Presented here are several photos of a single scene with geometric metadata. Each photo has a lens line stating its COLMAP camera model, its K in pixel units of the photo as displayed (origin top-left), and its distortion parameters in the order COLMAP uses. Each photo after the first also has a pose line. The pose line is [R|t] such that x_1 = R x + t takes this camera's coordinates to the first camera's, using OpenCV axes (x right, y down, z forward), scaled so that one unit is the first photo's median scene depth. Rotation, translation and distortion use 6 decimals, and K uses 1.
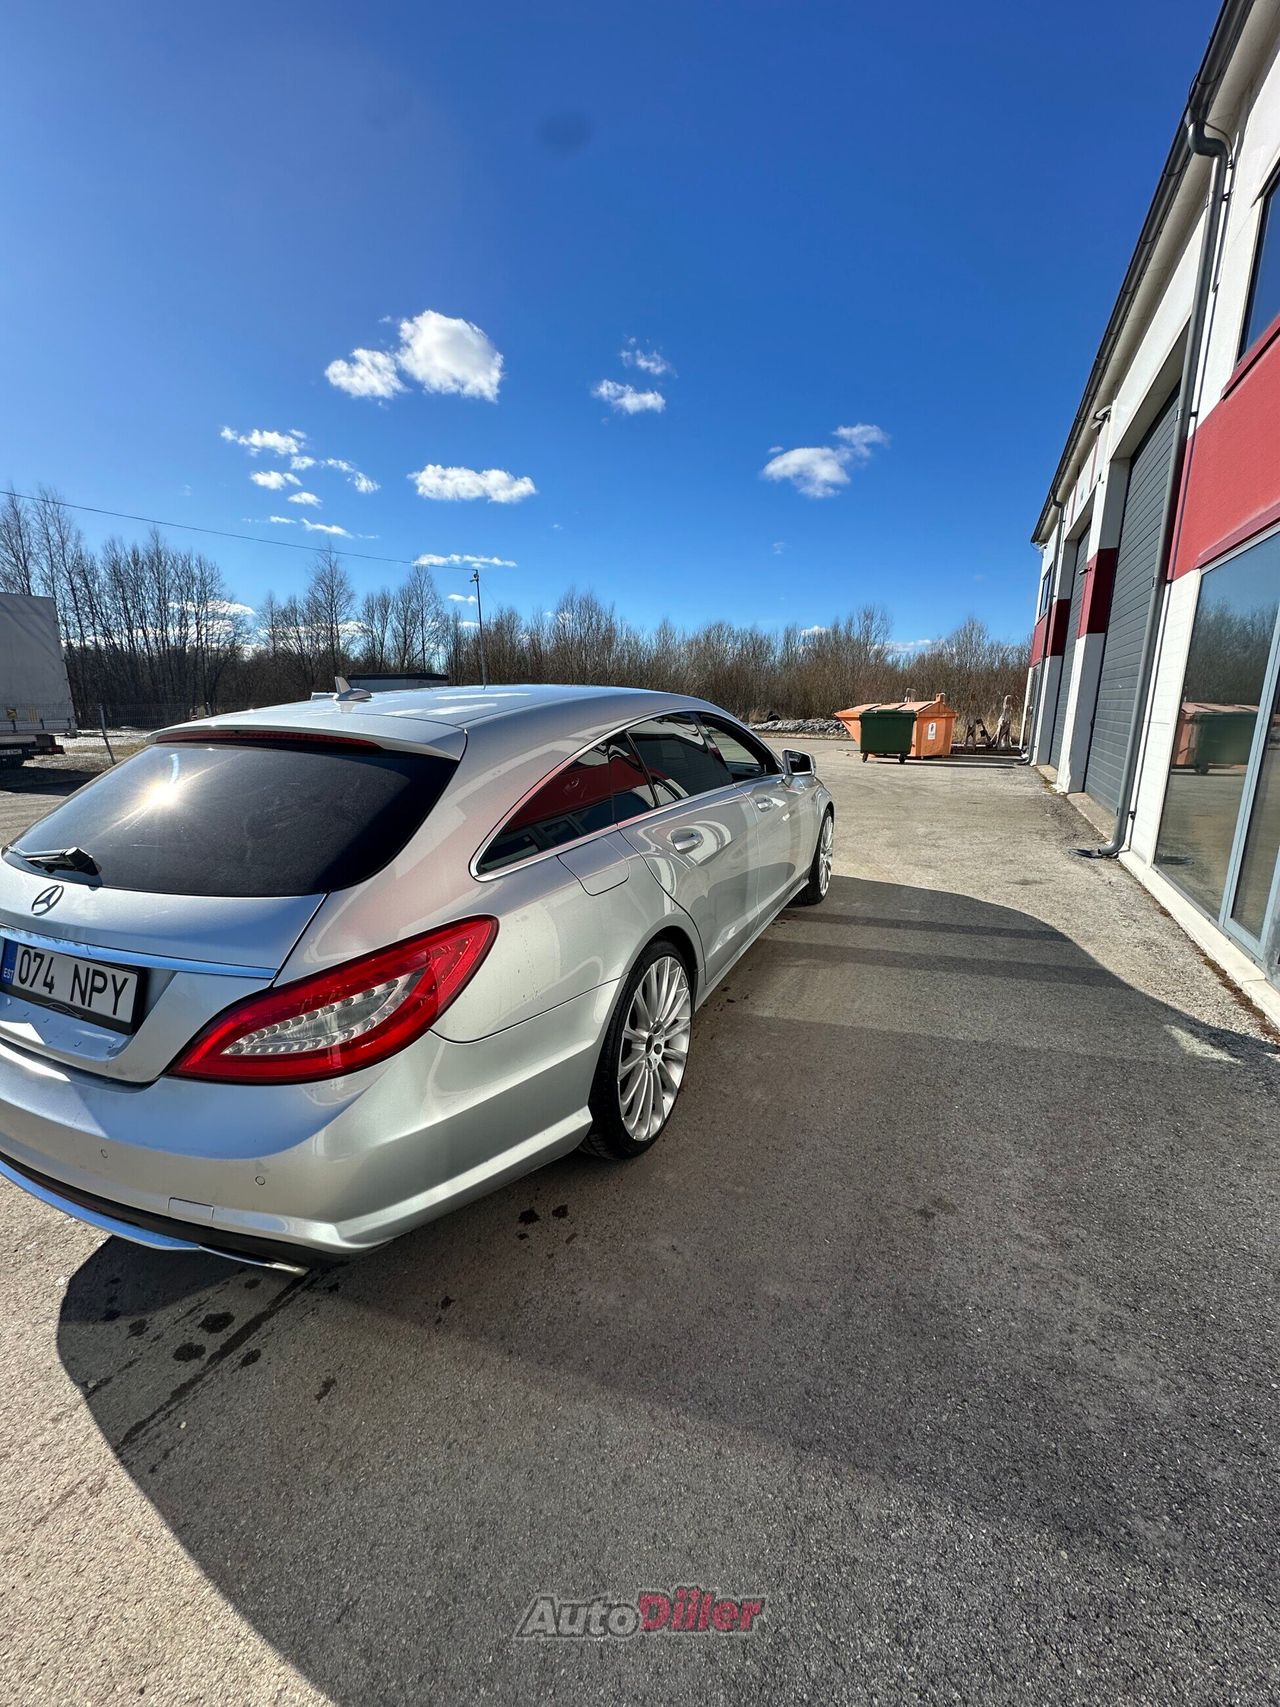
lens RADIAL K [[677.5, 0, 638.0], [0, 677.5, 854.1], [0, 0, 1]] dist [-0.002843, -0.000126]
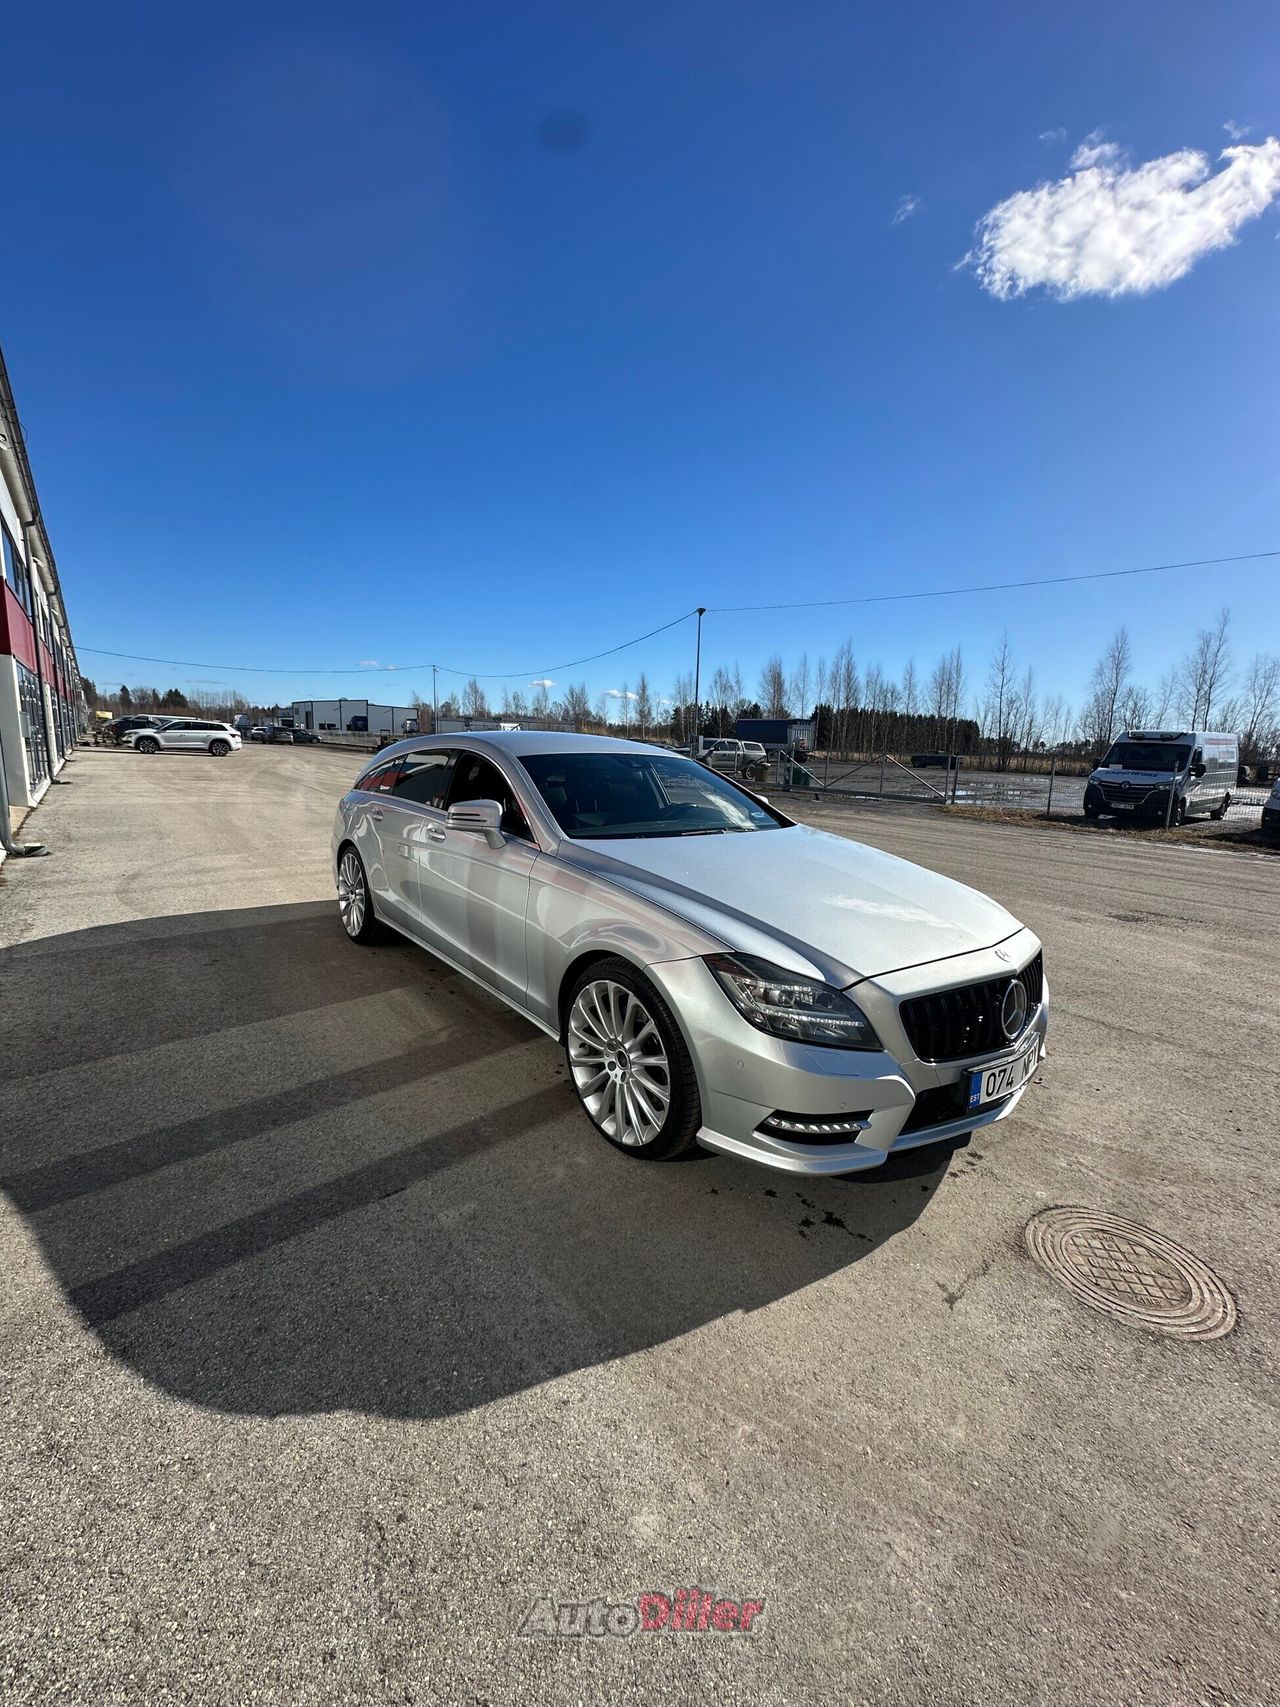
lens RADIAL K [[677.5, 0, 638.0], [0, 677.5, 854.1], [0, 0, 1]] dist [-0.002843, -0.000126]
pose [[-0.435033, 0.131119, -0.890817, 0.810682], [-0.234703, 0.938627, 0.252774, -0.314462], [0.869288, 0.319042, -0.377559, 1.354506]]
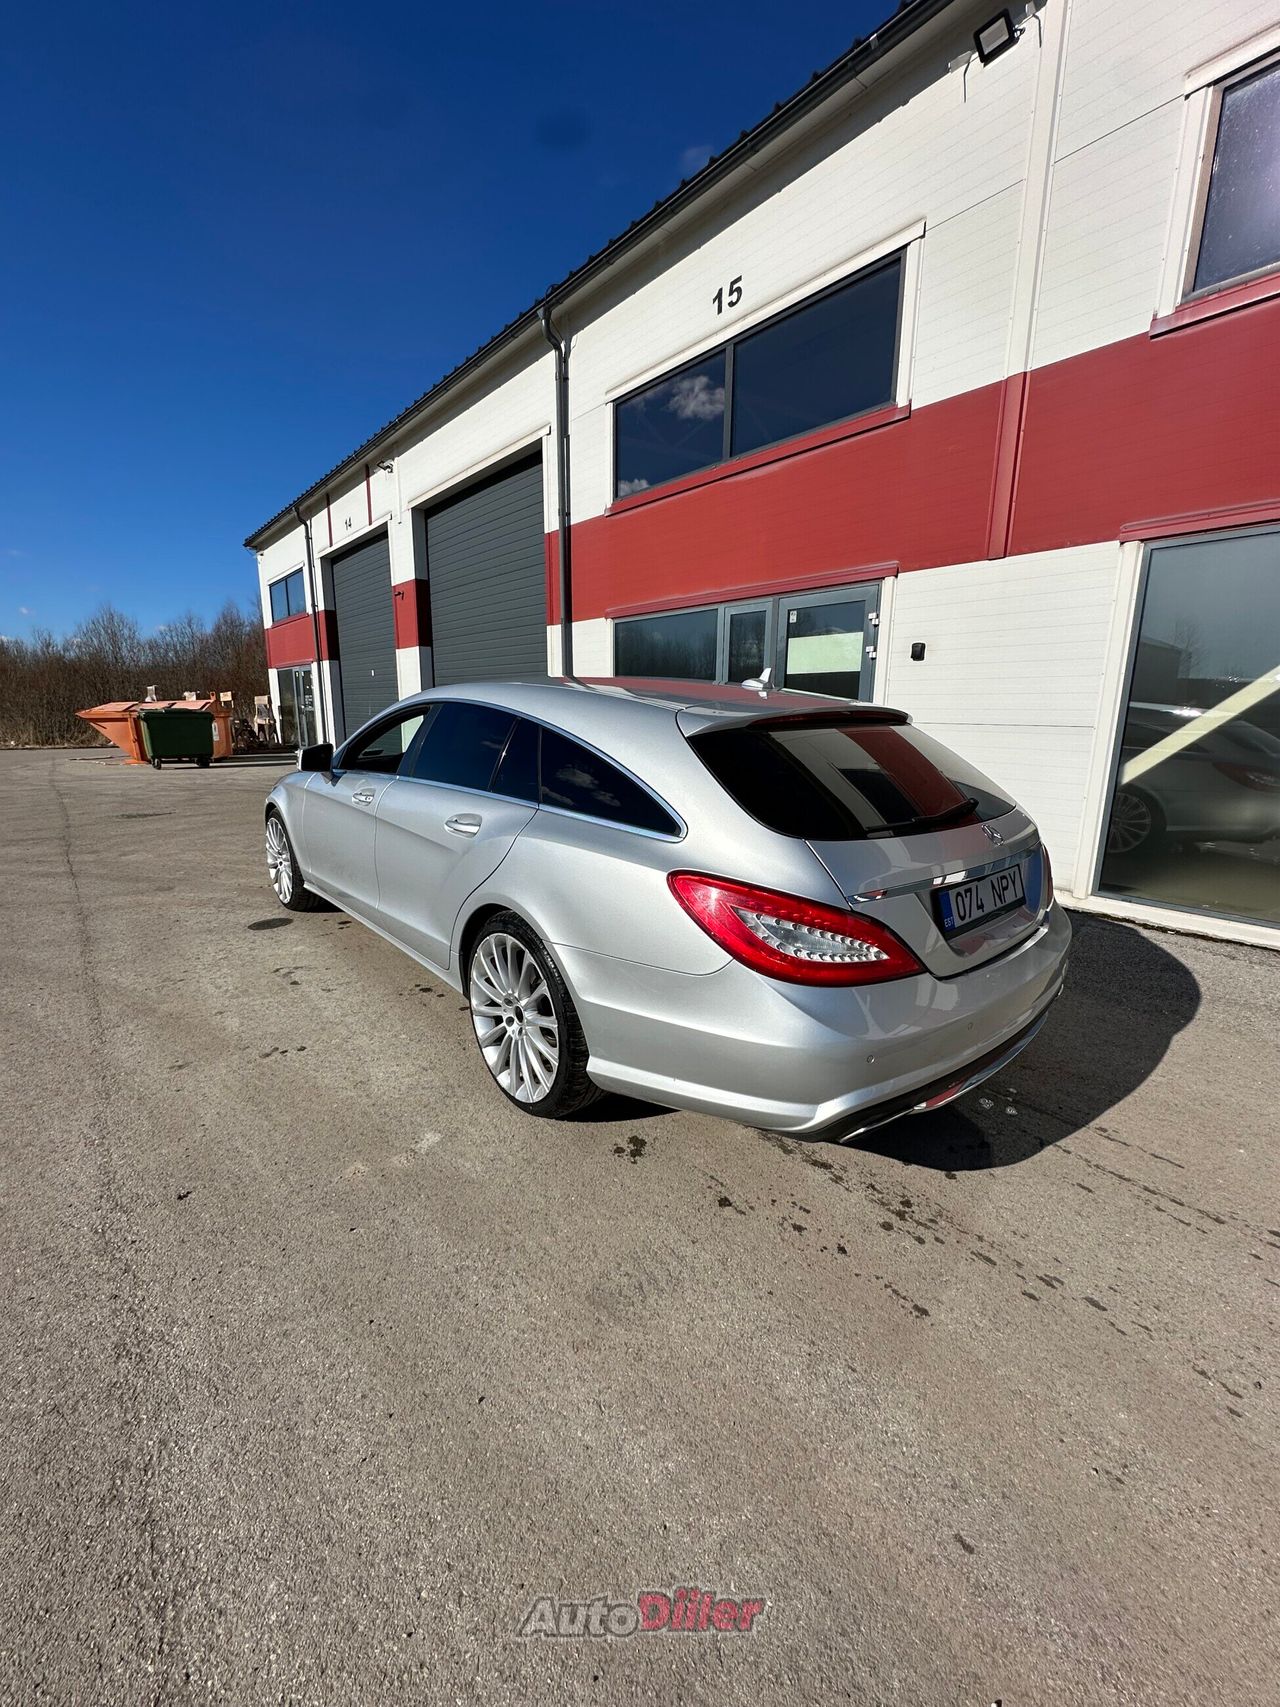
lens RADIAL K [[677.5, 0, 638.0], [0, 677.5, 854.1], [0, 0, 1]] dist [-0.002843, -0.000126]
pose [[0.404525, -0.193115, 0.893905, -0.841874], [0.193968, 0.973330, 0.122496, -0.069488], [-0.893720, 0.123836, 0.431195, 0.377316]]
